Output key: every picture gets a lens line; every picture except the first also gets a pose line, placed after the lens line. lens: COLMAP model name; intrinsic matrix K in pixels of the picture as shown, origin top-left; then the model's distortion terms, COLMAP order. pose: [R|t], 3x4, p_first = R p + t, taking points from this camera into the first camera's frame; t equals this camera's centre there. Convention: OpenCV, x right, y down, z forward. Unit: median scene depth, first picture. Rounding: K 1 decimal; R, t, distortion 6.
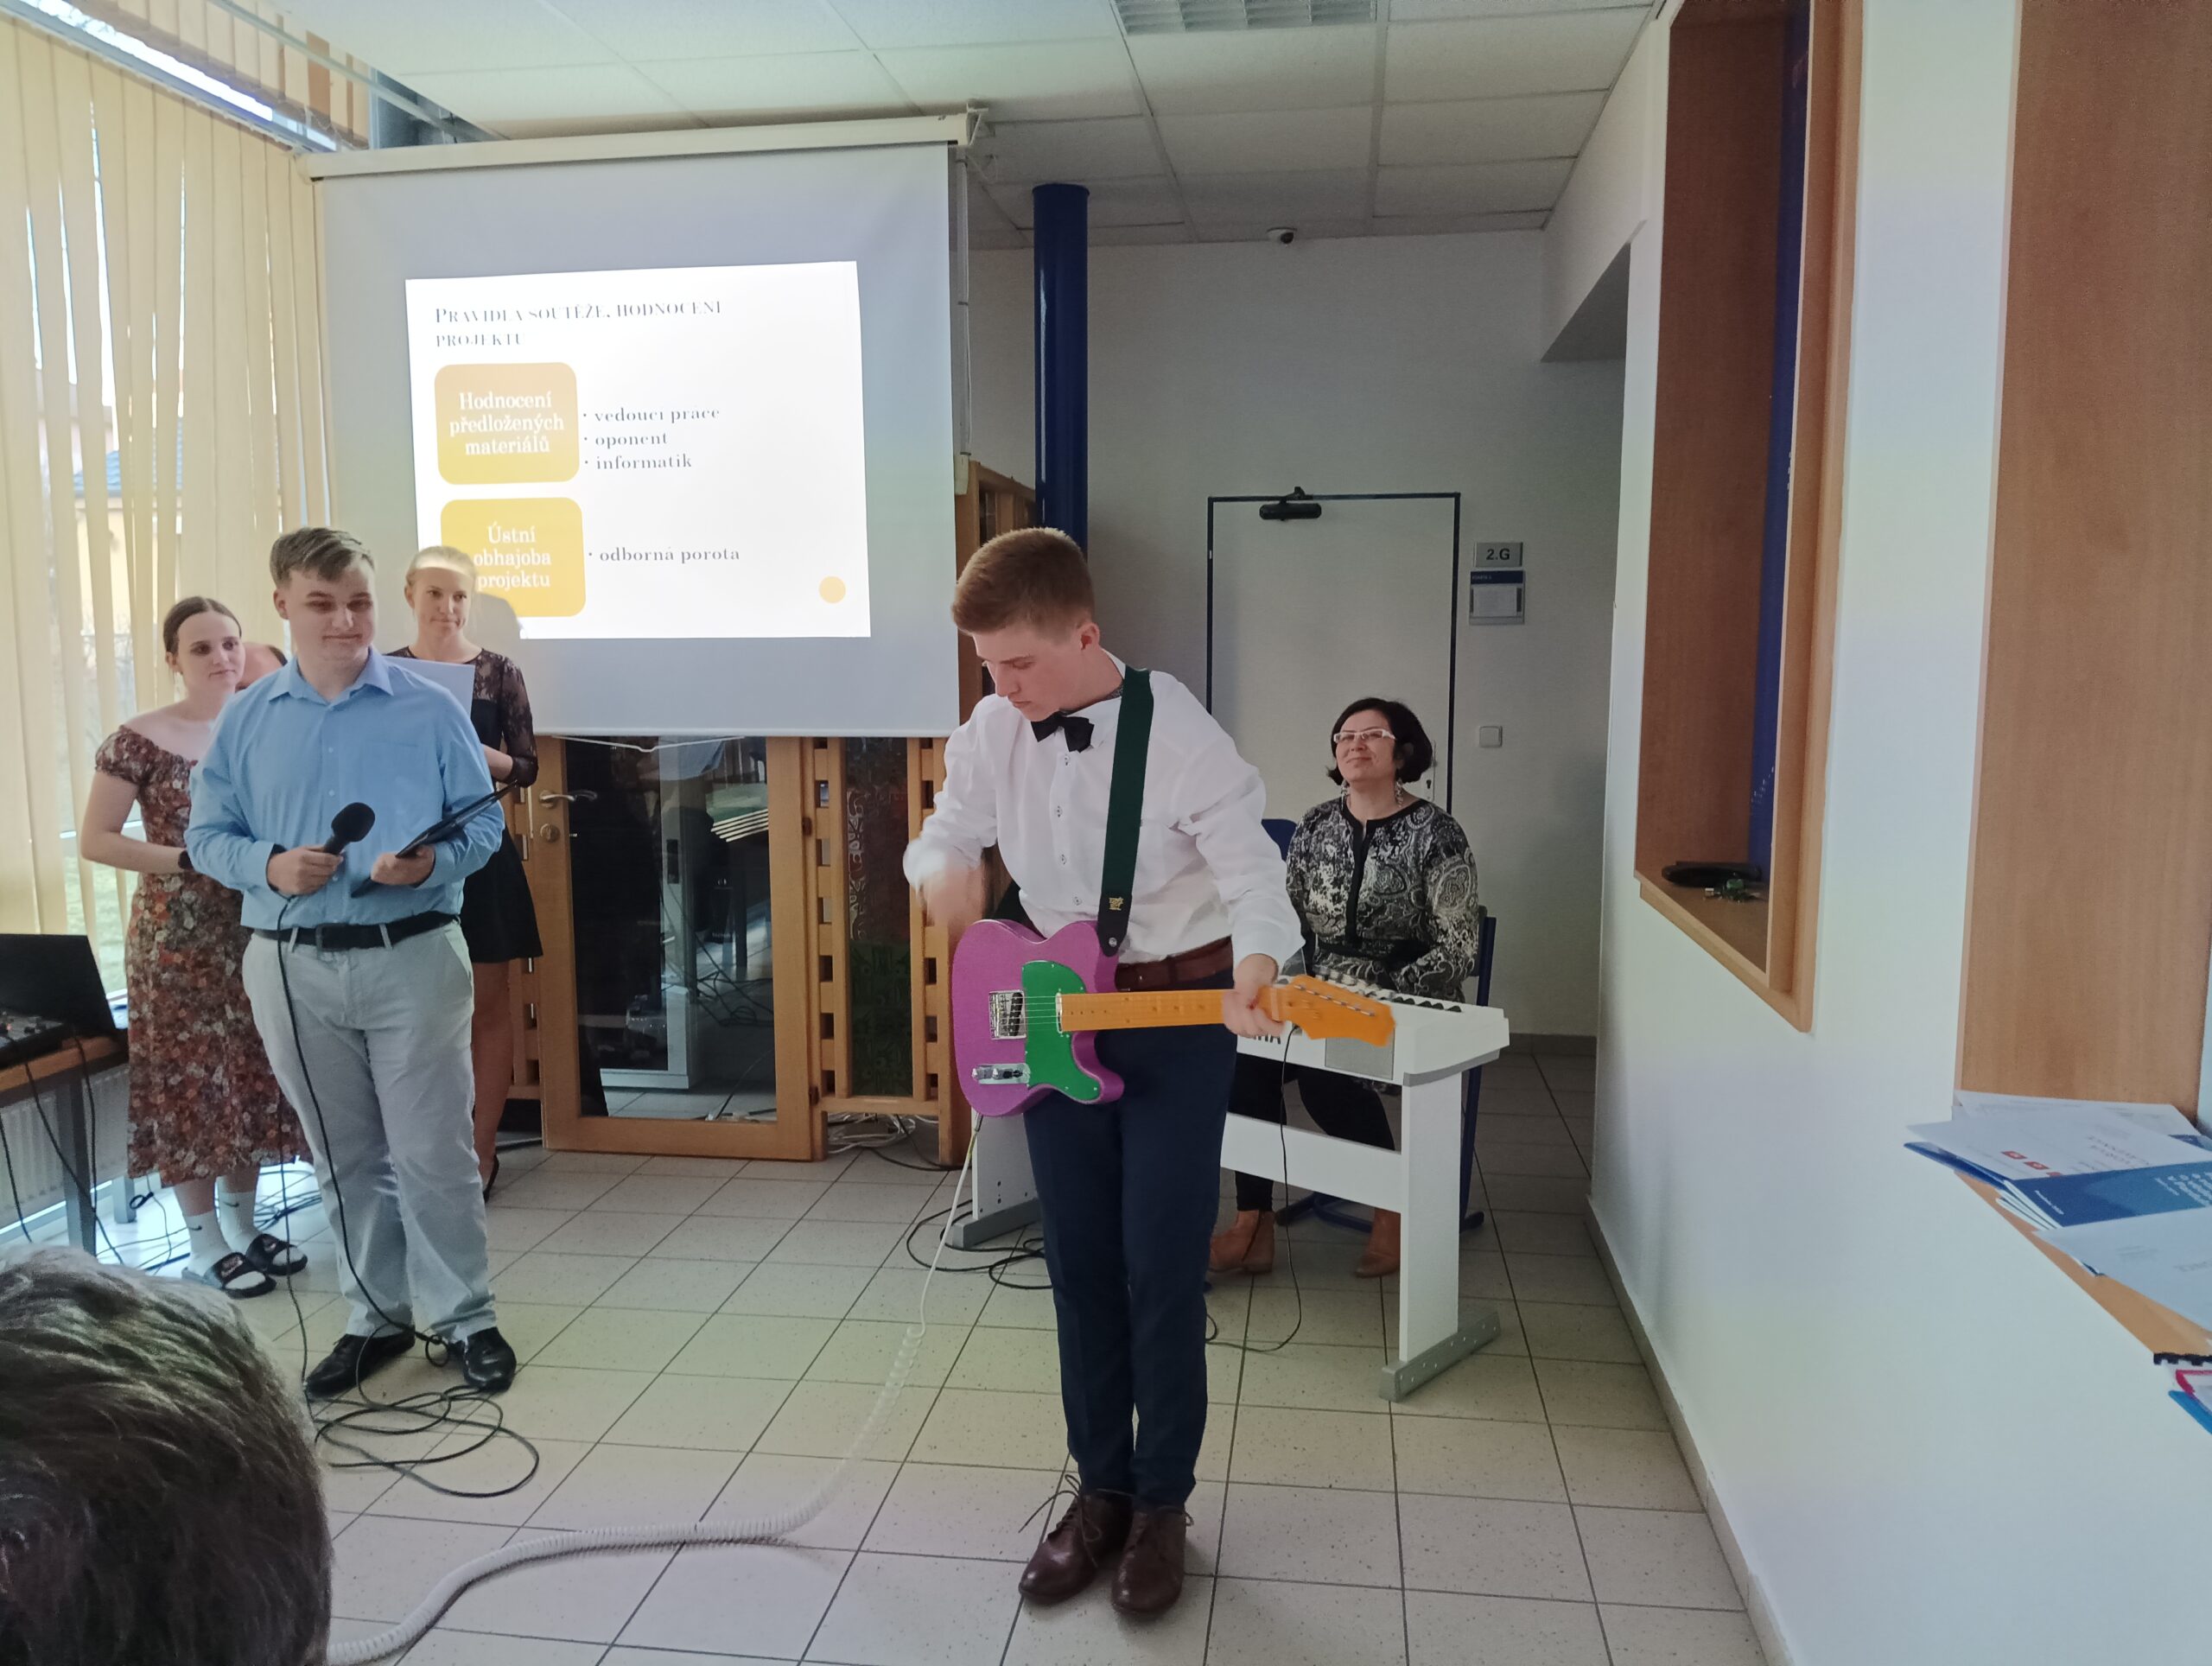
lens RADIAL K [[1649.9, 0, 1098.2], [0, 1649.9, 825.7], [0, 0, 1]] dist [0.094176, -0.187032]
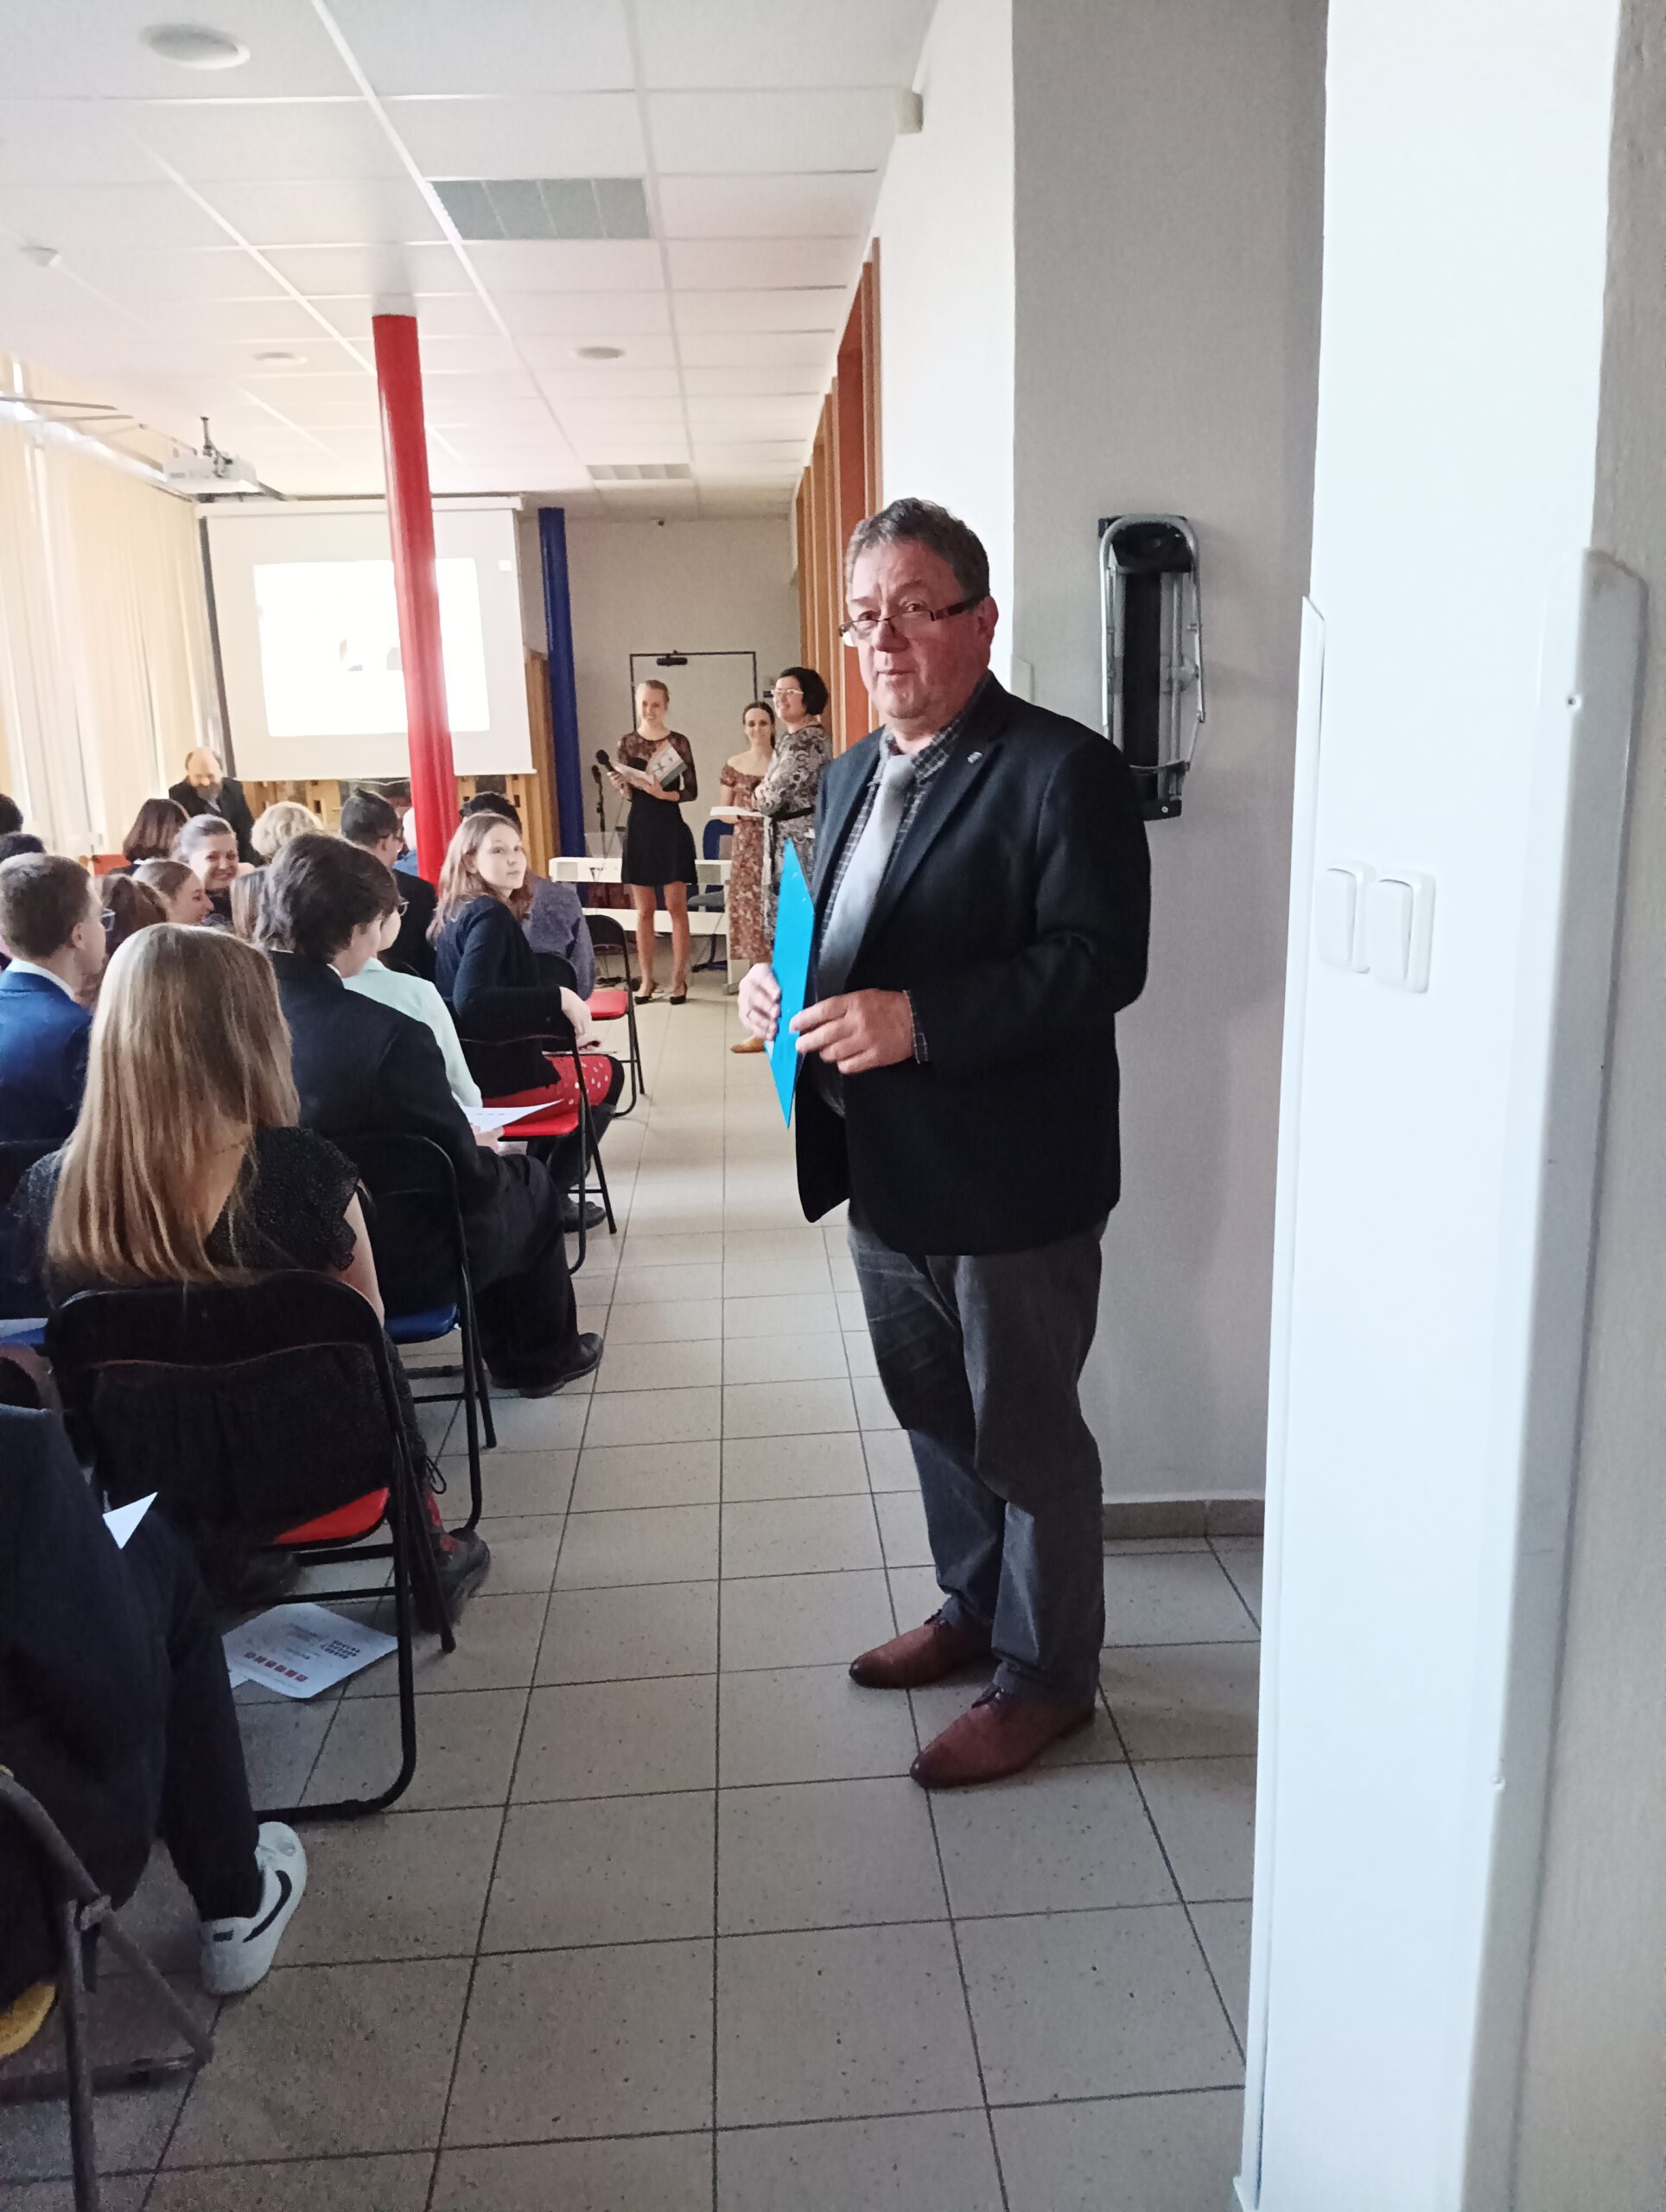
lens RADIAL K [[1649.9, 0, 833.0], [0, 1649.9, 1106.0], [0, 0, 1]] dist [0.094176, -0.187032]
pose [[0.978737, -0.069549, 0.192969, -0.143381], [0.048314, 0.992460, 0.112647, 0.154429], [-0.199349, -0.100929, 0.974717, -1.276078]]
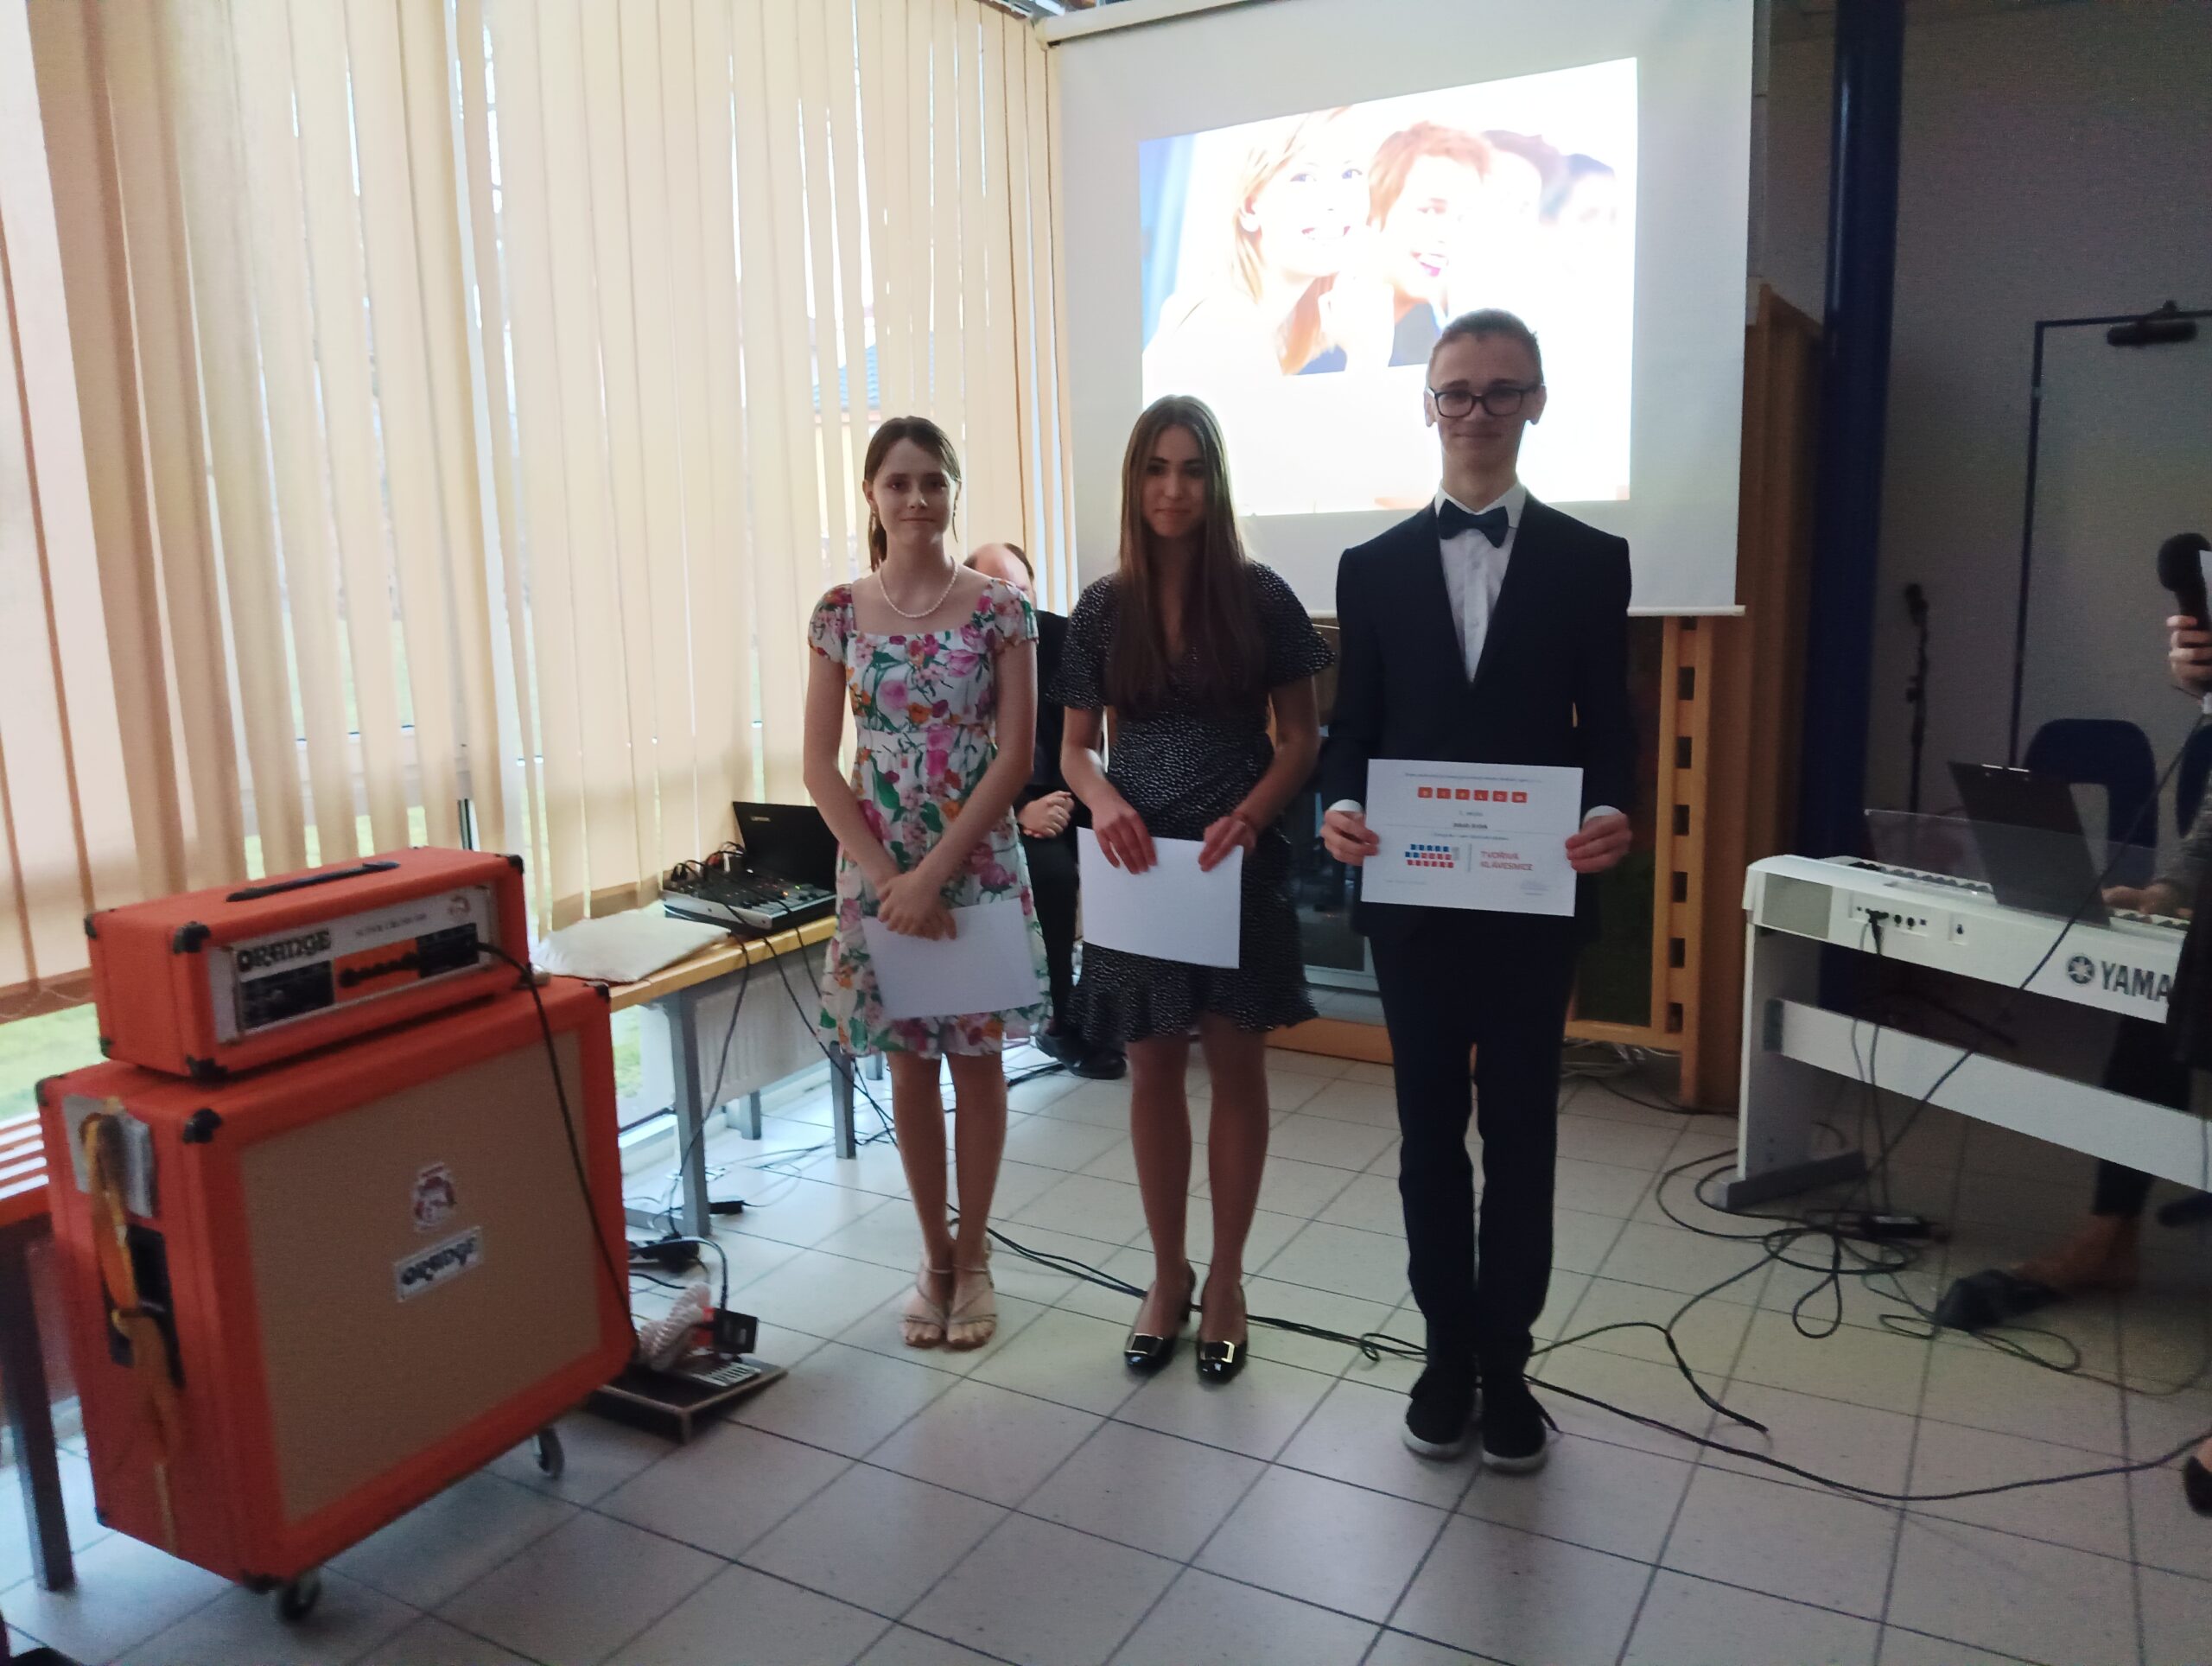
lens RADIAL K [[1649.9, 0, 1098.2], [0, 1649.9, 825.7], [0, 0, 1]] dist [0.094176, -0.187032]
pose [[0.930084, 0.042355, -0.364897, -0.066586], [-0.018735, 0.997507, 0.068031, 0.001772], [0.366869, -0.056438, 0.928559, 0.073147]]
